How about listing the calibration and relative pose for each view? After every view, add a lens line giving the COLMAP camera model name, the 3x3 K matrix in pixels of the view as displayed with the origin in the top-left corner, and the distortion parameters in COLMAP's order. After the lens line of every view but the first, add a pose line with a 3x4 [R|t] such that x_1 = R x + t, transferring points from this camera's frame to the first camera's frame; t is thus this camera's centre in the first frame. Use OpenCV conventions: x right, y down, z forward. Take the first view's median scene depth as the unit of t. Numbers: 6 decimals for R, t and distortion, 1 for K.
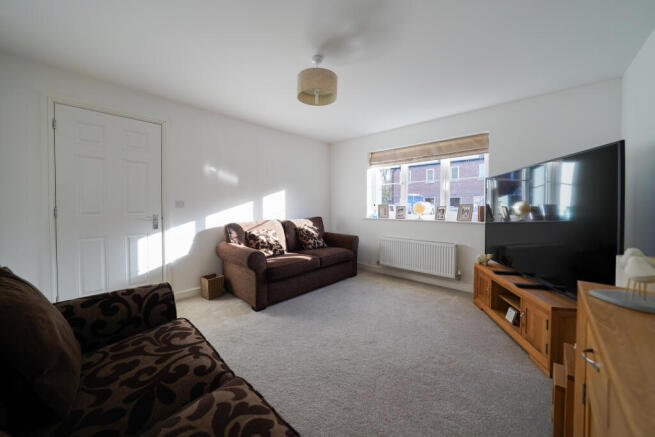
lens RADIAL K [[240.4, 0, 325.8], [0, 240.4, 210.0], [0, 0, 1]] dist [0.000064, 0.000023]
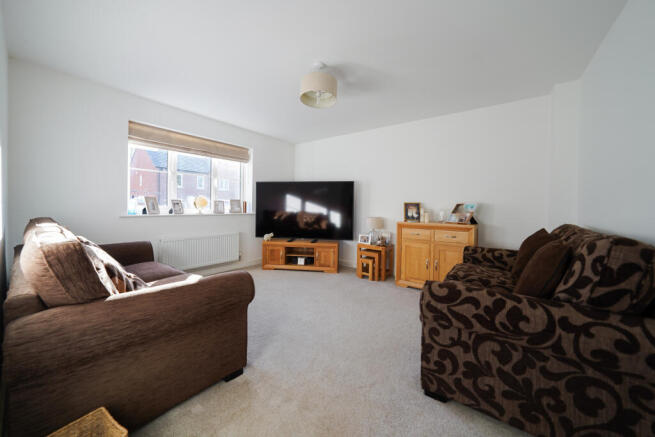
lens RADIAL K [[240.4, 0, 325.8], [0, 240.4, 210.0], [0, 0, 1]] dist [0.000064, 0.000023]
pose [[-0.072289, -0.007178, 0.997358, -0.625138], [0.011512, 0.999901, 0.008031, 0.022746], [-0.997317, 0.012062, -0.072200, 0.560888]]
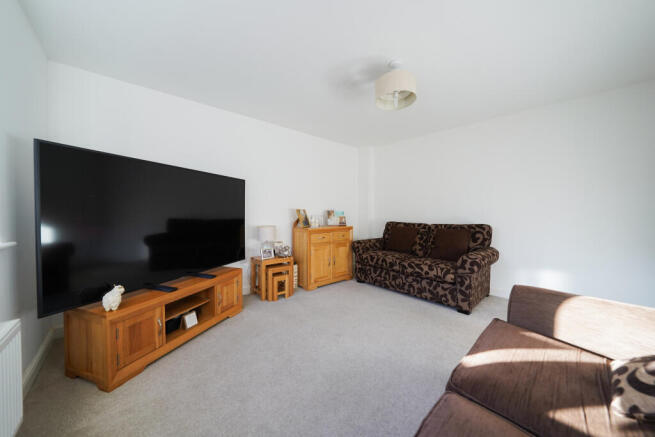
lens RADIAL K [[240.4, 0, 325.8], [0, 240.4, 210.0], [0, 0, 1]] dist [0.000064, 0.000023]
pose [[-0.992813, -0.003990, 0.119607, 0.069724], [-0.000696, 0.999620, 0.027564, -0.018649], [-0.119672, 0.027283, -0.992439, 1.123422]]
